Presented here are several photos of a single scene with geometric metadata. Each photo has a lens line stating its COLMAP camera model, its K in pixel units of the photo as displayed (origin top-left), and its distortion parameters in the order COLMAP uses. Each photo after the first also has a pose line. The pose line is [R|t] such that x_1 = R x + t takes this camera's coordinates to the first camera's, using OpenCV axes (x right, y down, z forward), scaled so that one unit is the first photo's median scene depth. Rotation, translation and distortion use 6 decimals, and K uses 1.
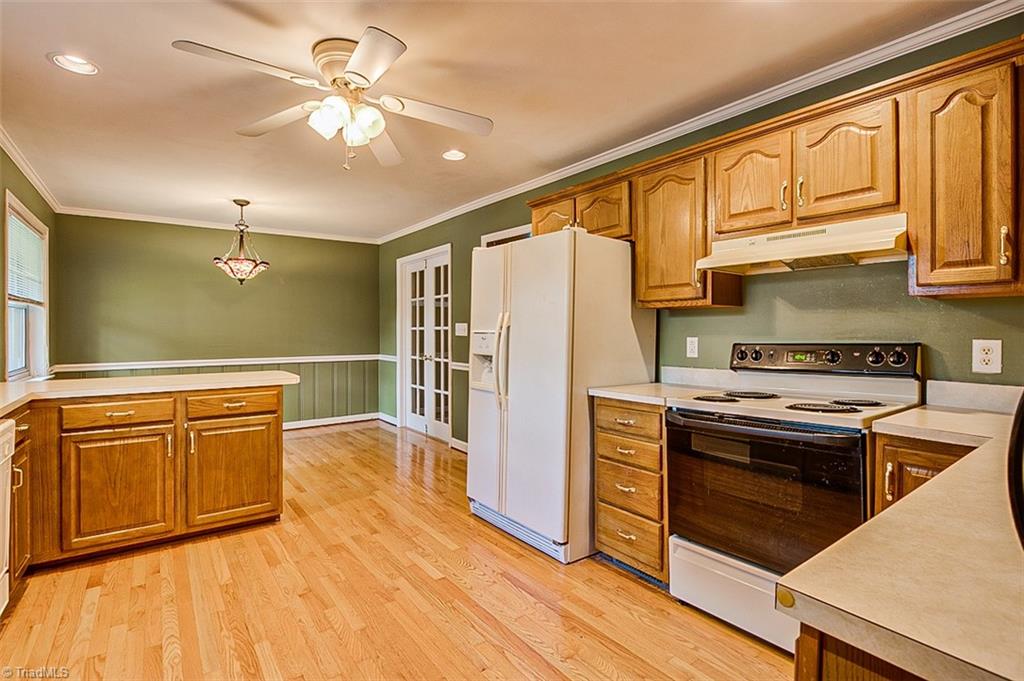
lens RADIAL K [[495.6, 0, 512.7], [0, 495.6, 326.8], [0, 0, 1]] dist [0.001251, -0.000134]
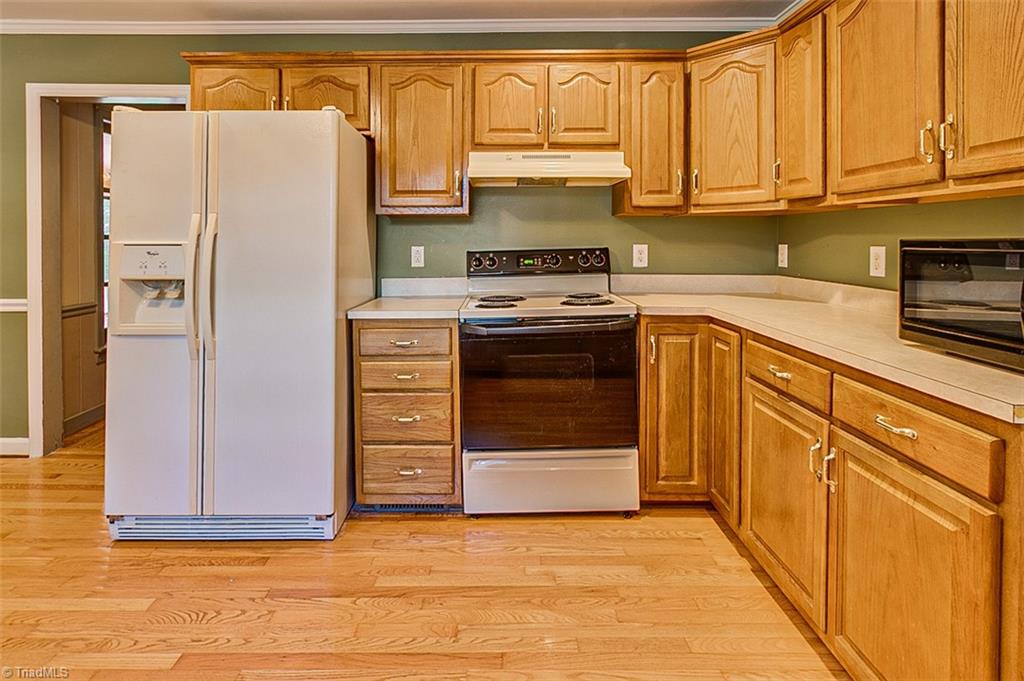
lens RADIAL K [[497.8, 0, 510.2], [0, 497.8, 242.3], [0, 0, 1]] dist [-0.000113, 0.000655]
pose [[0.601188, -0.003240, 0.799101, -0.372950], [-0.000489, 0.999990, 0.004423, 0.009650], [-0.799107, -0.003050, 0.601181, 0.330162]]
